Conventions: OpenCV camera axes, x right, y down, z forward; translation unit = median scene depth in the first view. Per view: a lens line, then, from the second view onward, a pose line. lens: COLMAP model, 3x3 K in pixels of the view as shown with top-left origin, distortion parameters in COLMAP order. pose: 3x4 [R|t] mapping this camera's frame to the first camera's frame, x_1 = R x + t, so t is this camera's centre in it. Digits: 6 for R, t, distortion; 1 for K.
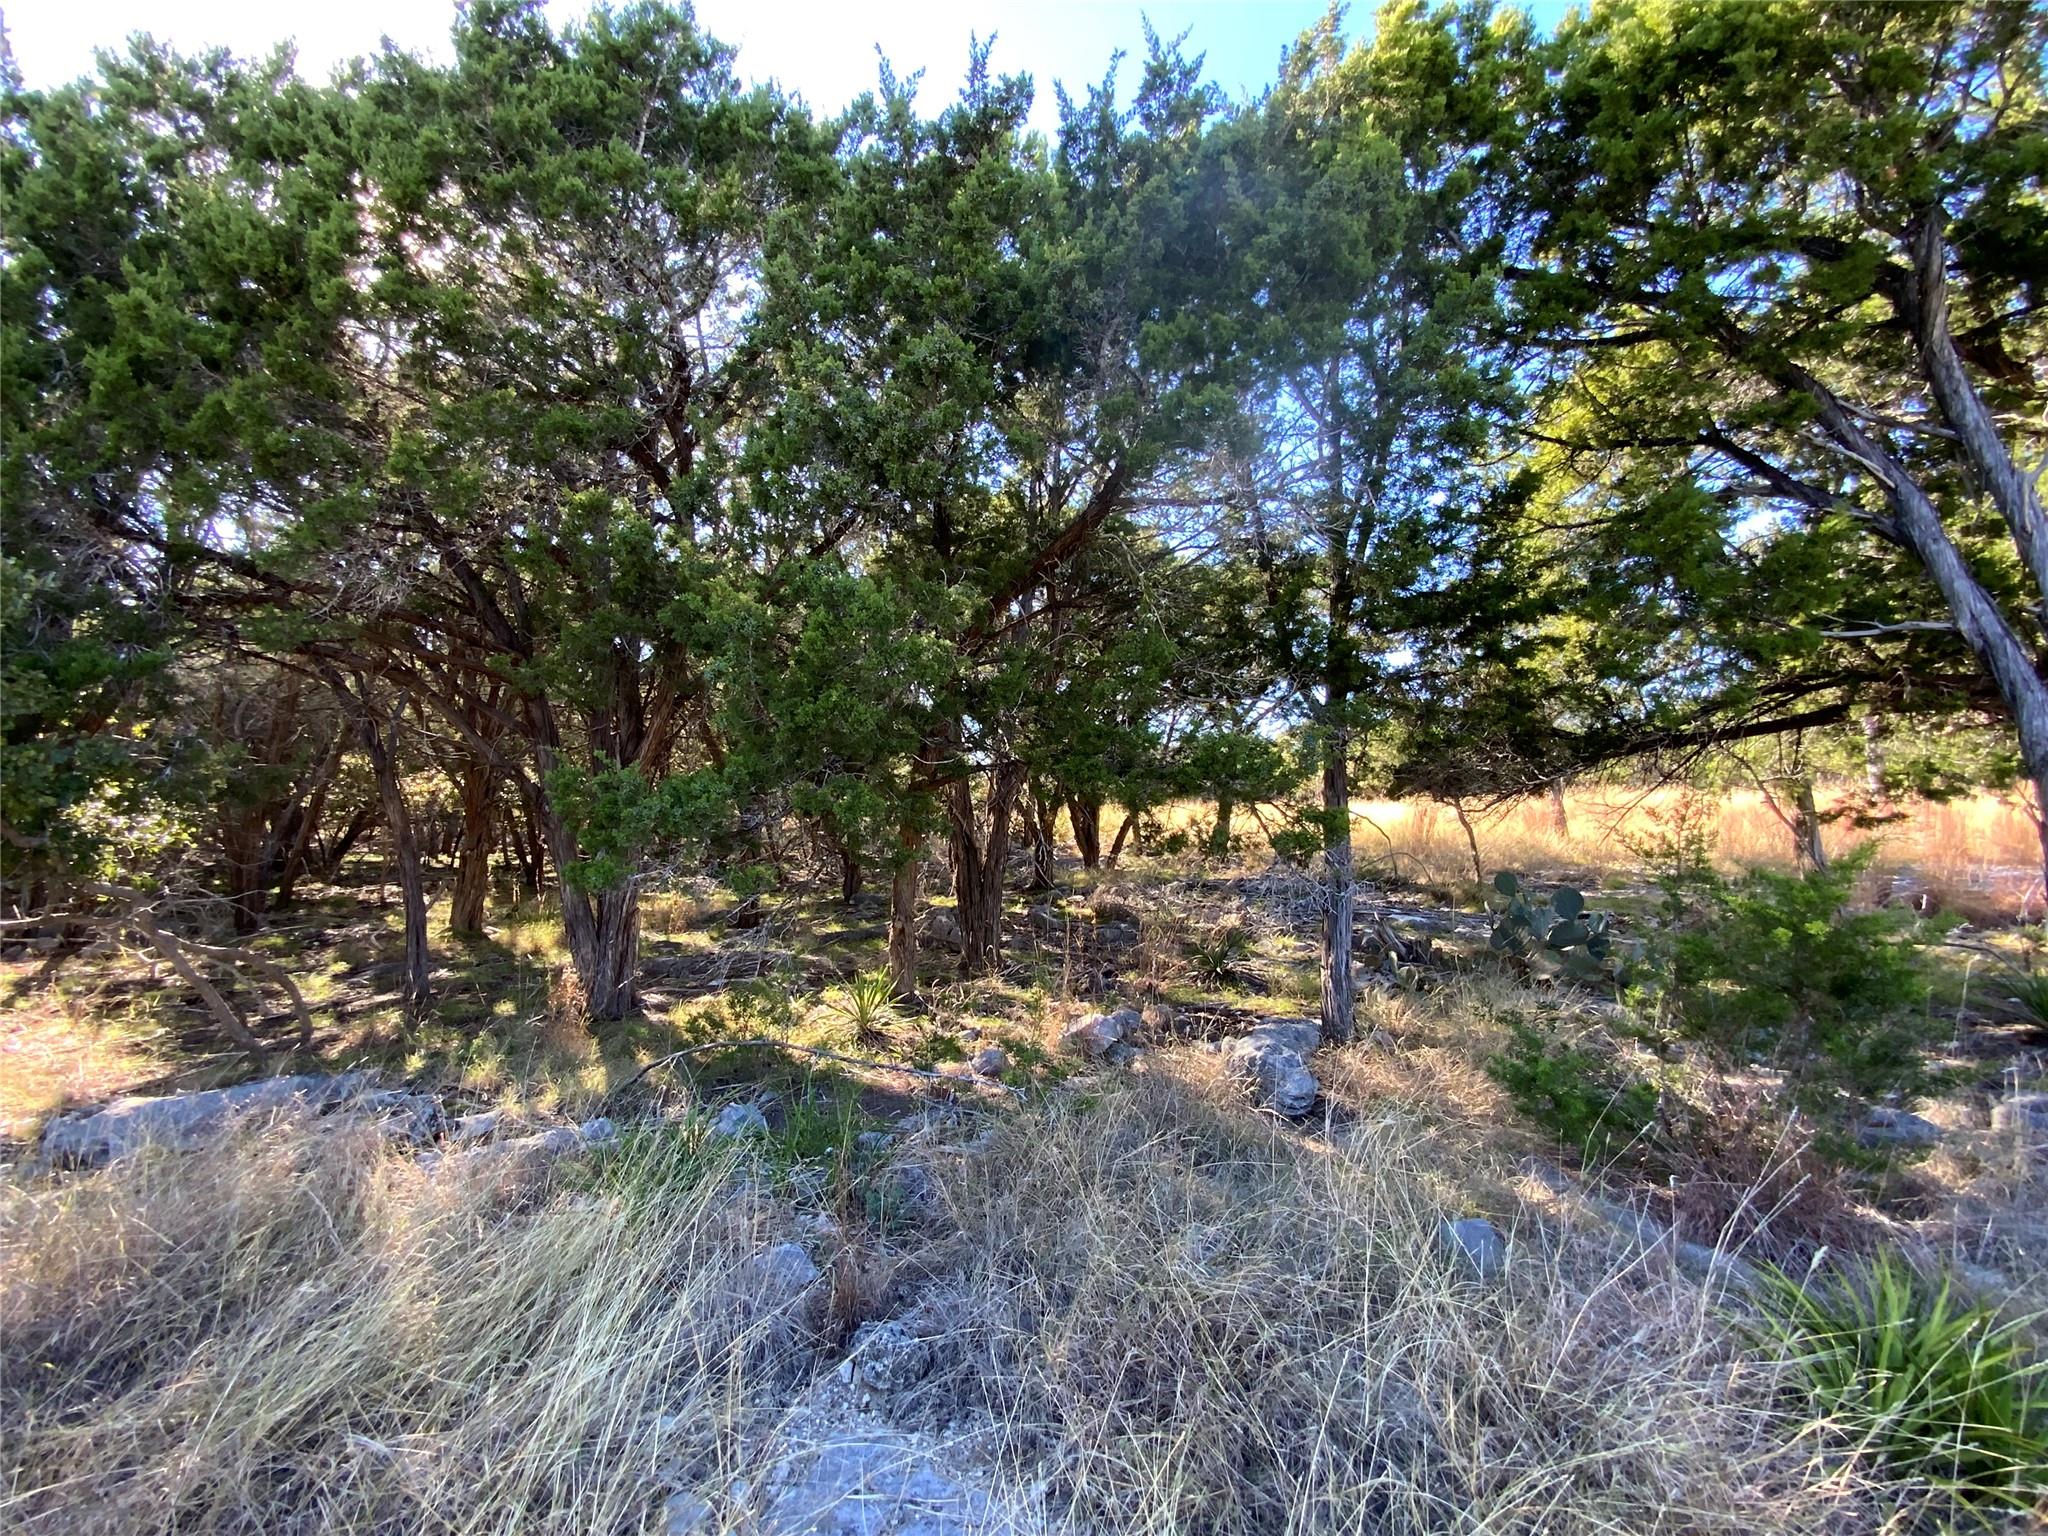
lens RADIAL K [[830.1, 0, 1024.0], [0, 830.1, 768.0], [0, 0, 1]] dist [0.043123, -0.025542]
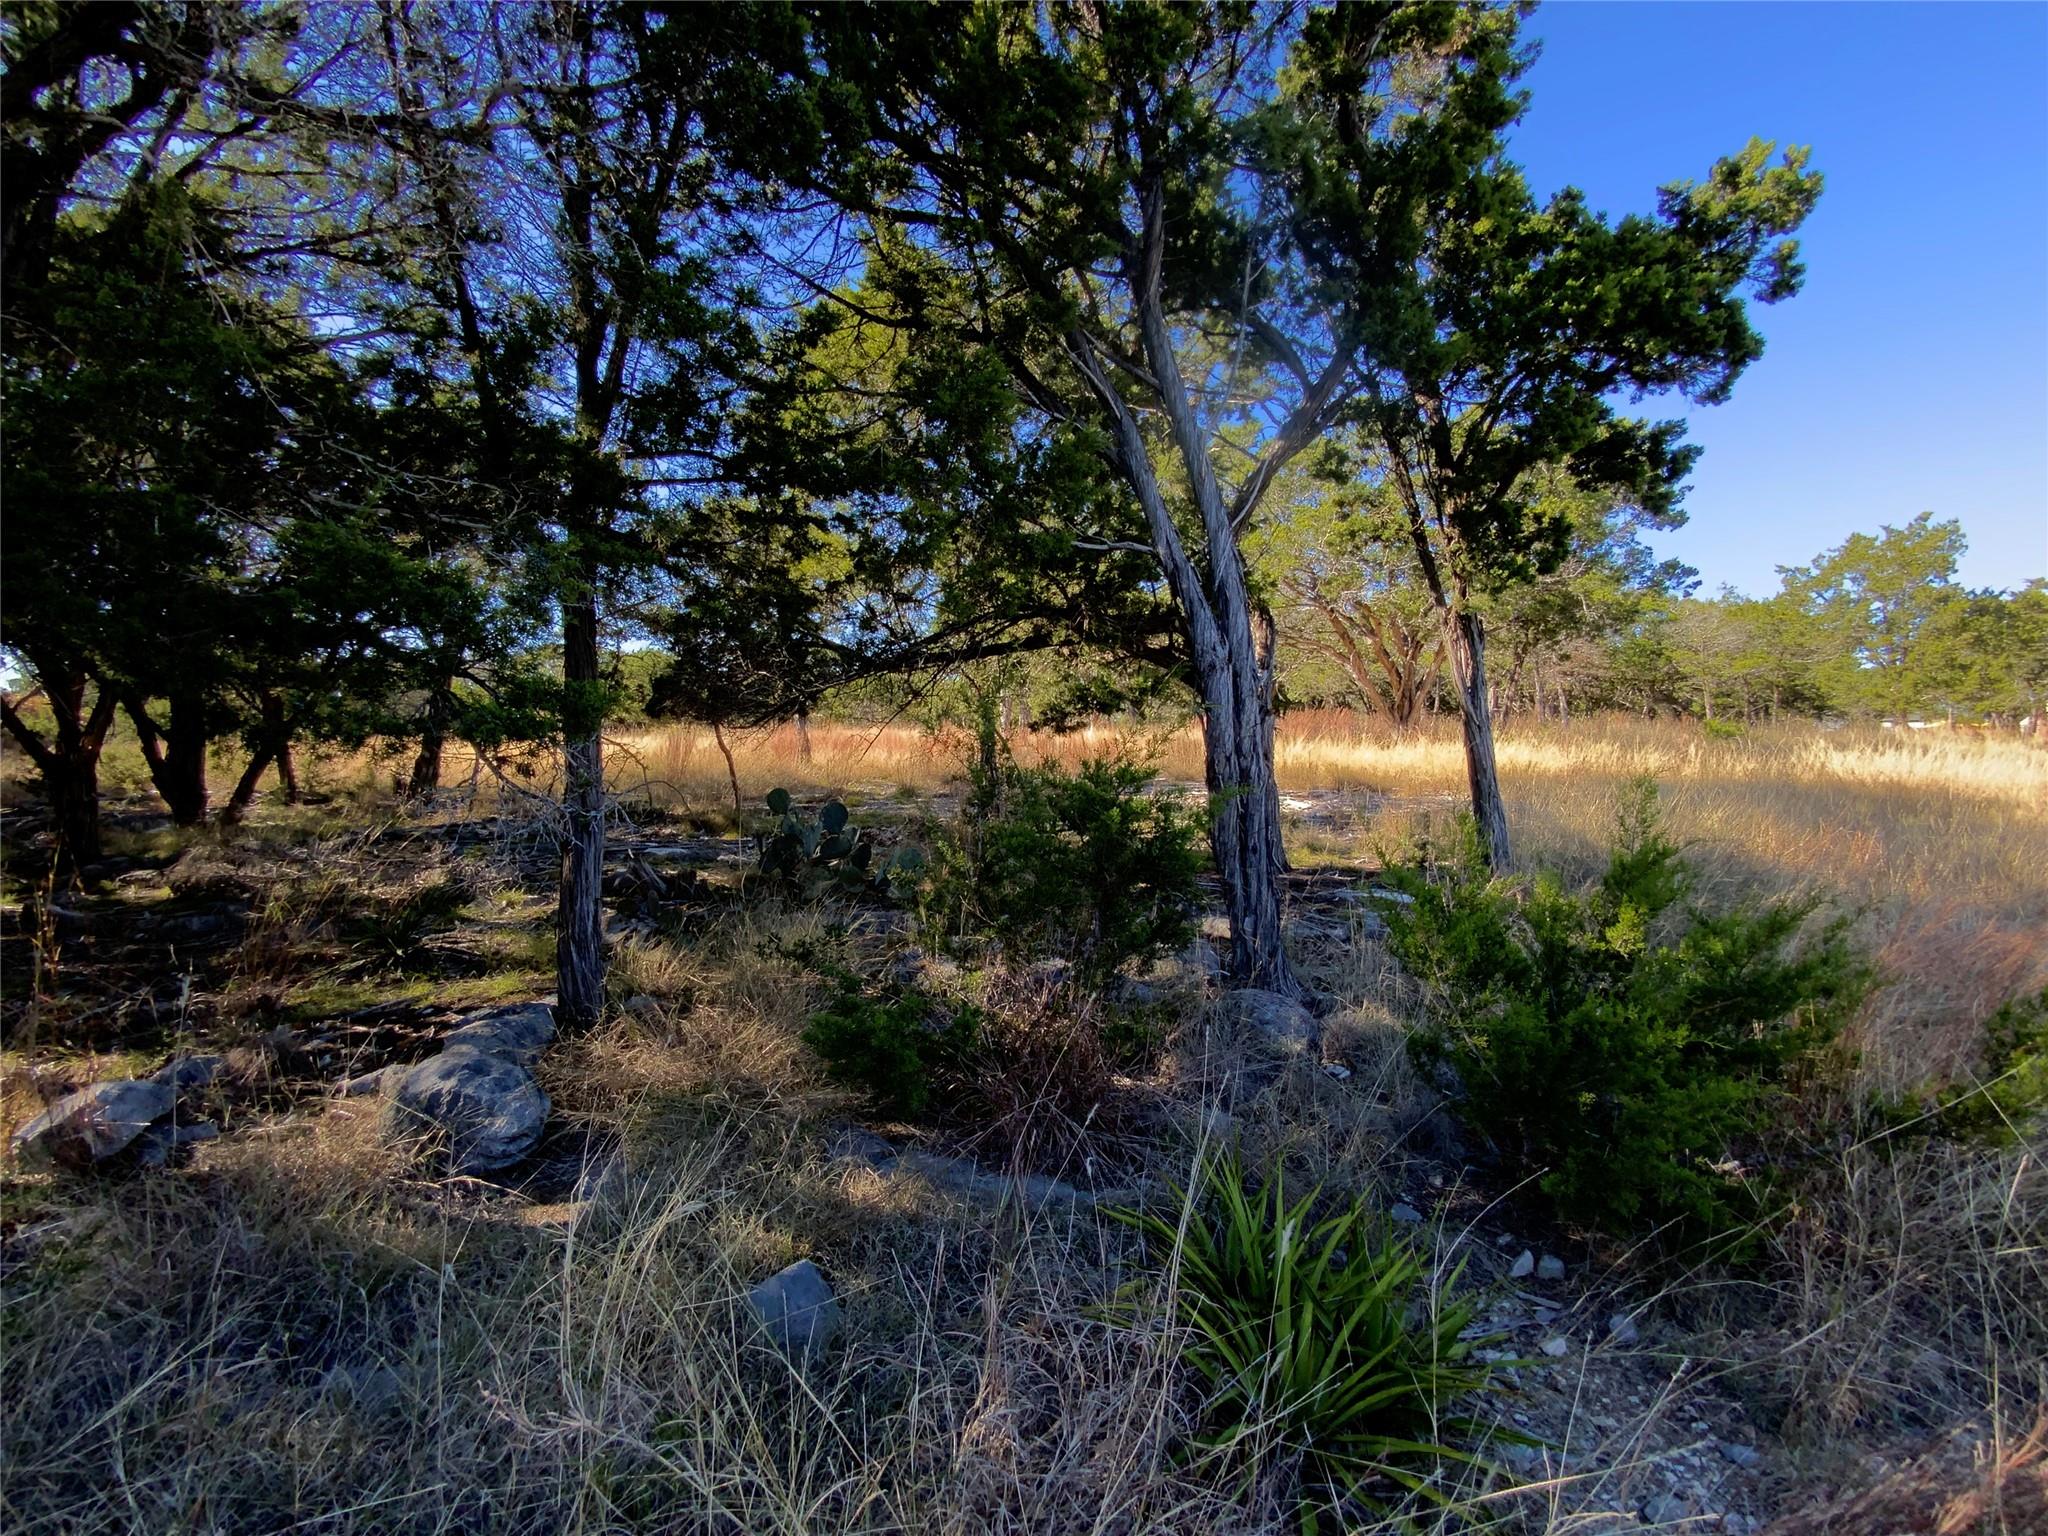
lens RADIAL K [[837.3, 0, 1024.0], [0, 837.3, 768.0], [0, 0, 1]] dist [0.042838, -0.028018]
pose [[0.666930, -0.019839, 0.744856, 0.071170], [-0.034417, 0.997758, 0.057391, 0.040700], [-0.744325, -0.063911, 0.664753, 0.197408]]
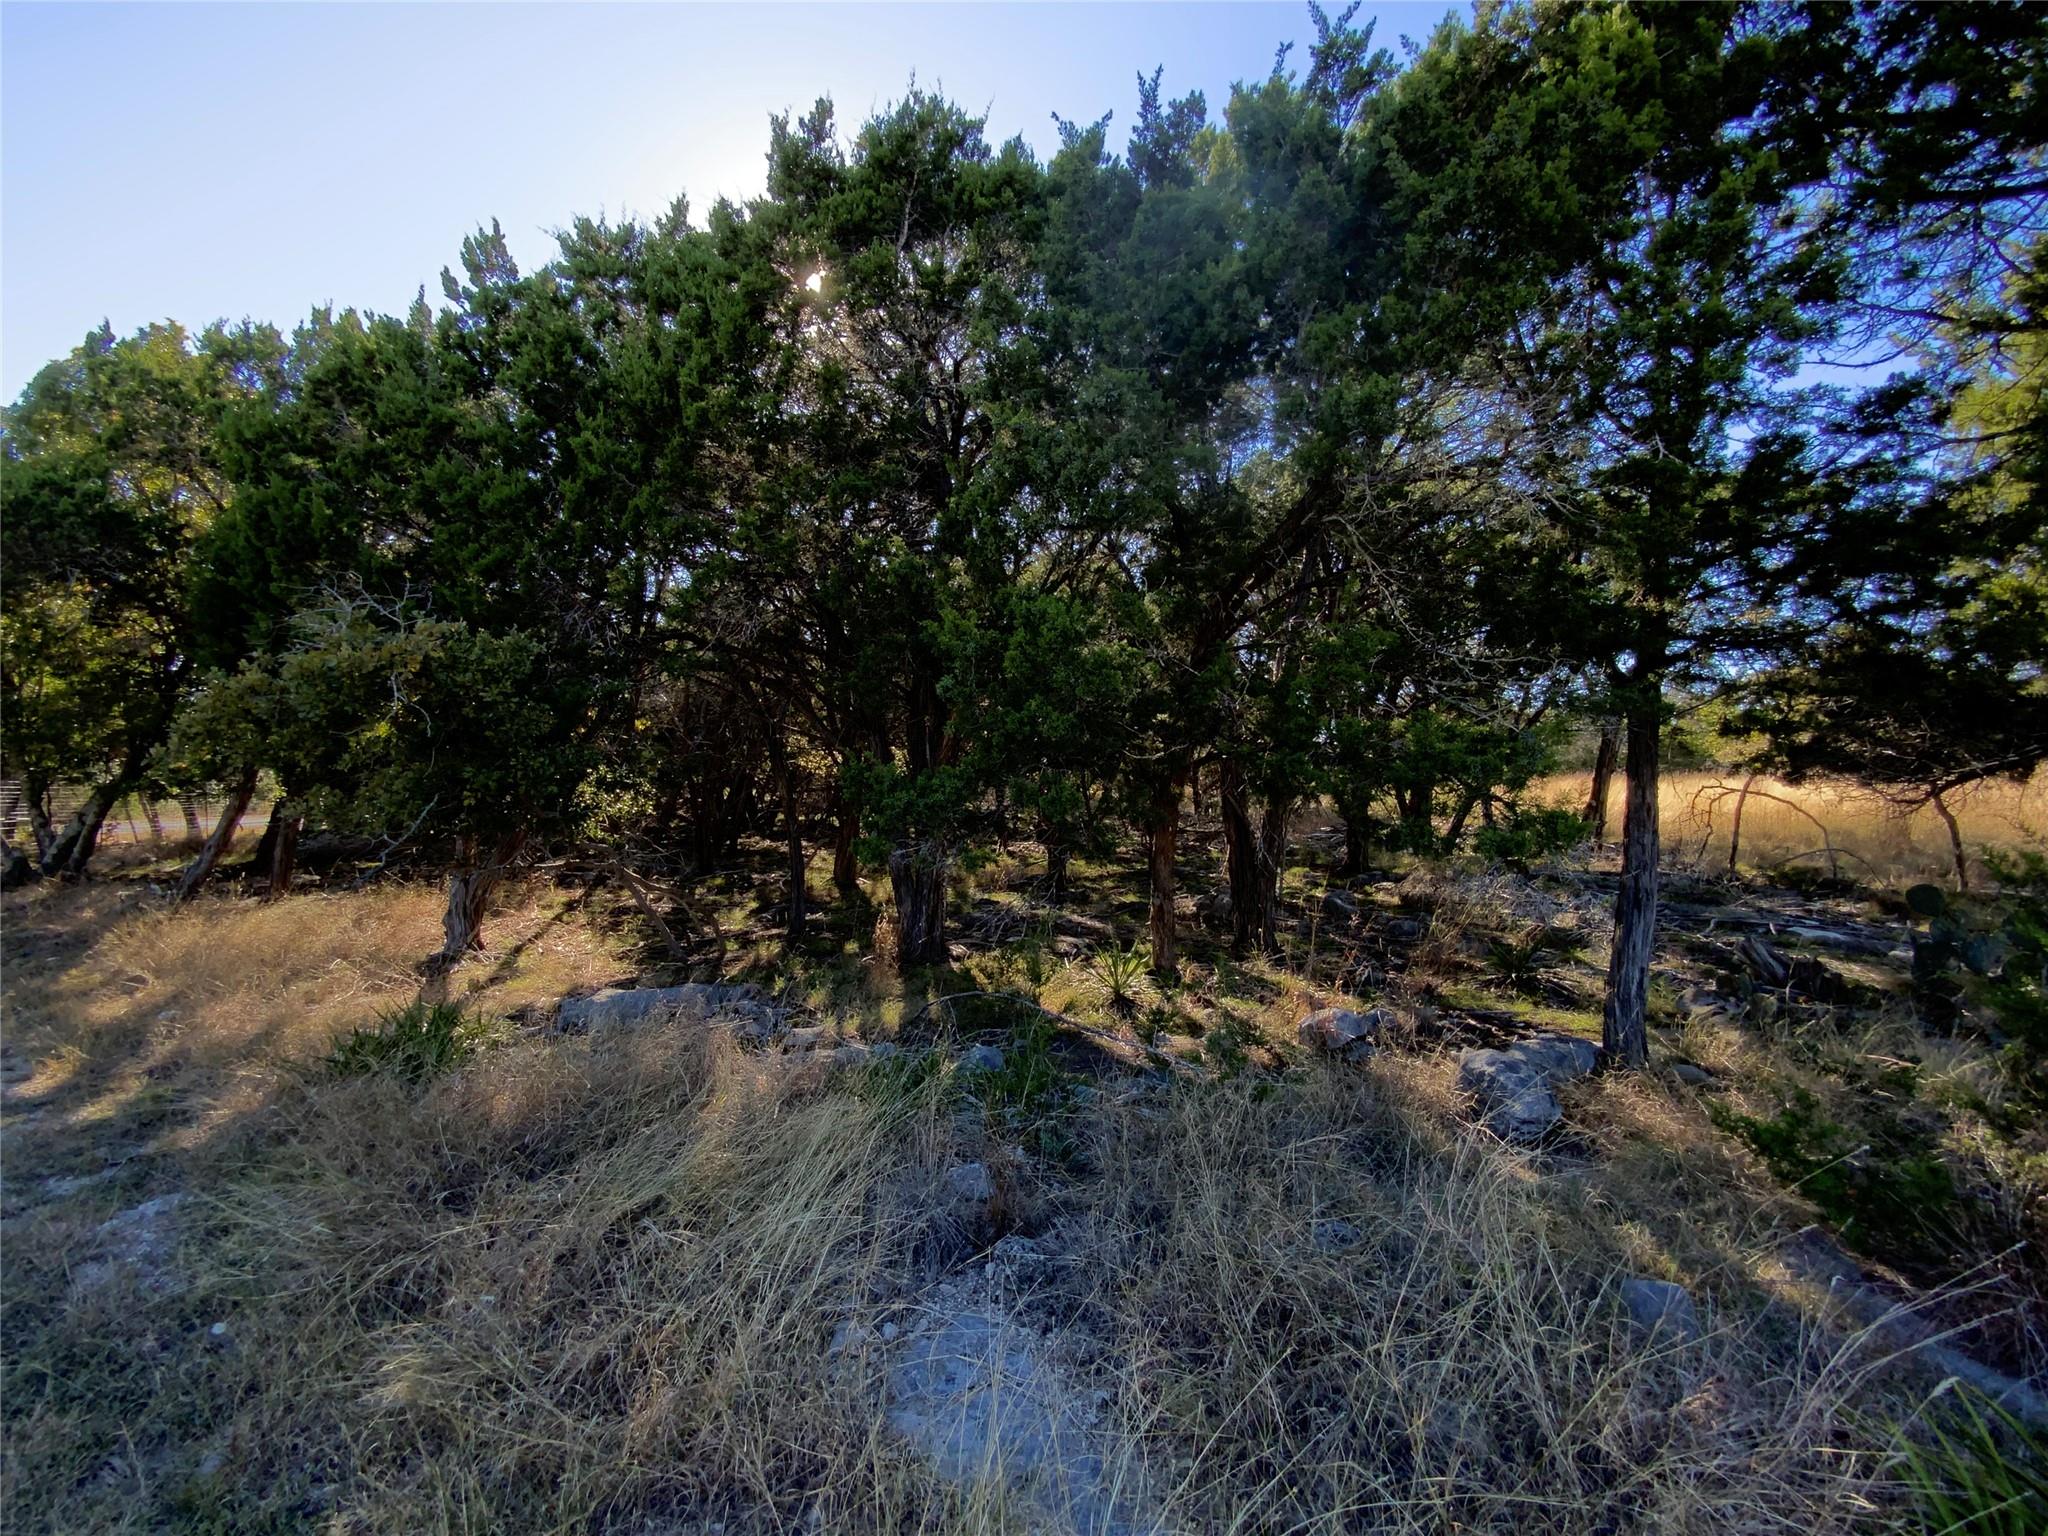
lens RADIAL K [[830.1, 0, 1024.0], [0, 830.1, 768.0], [0, 0, 1]] dist [0.043123, -0.025542]
pose [[0.920567, 0.000492, -0.390585, 0.116673], [0.014182, 0.999298, 0.034684, -0.022354], [0.390328, -0.037468, 0.919913, -0.031674]]
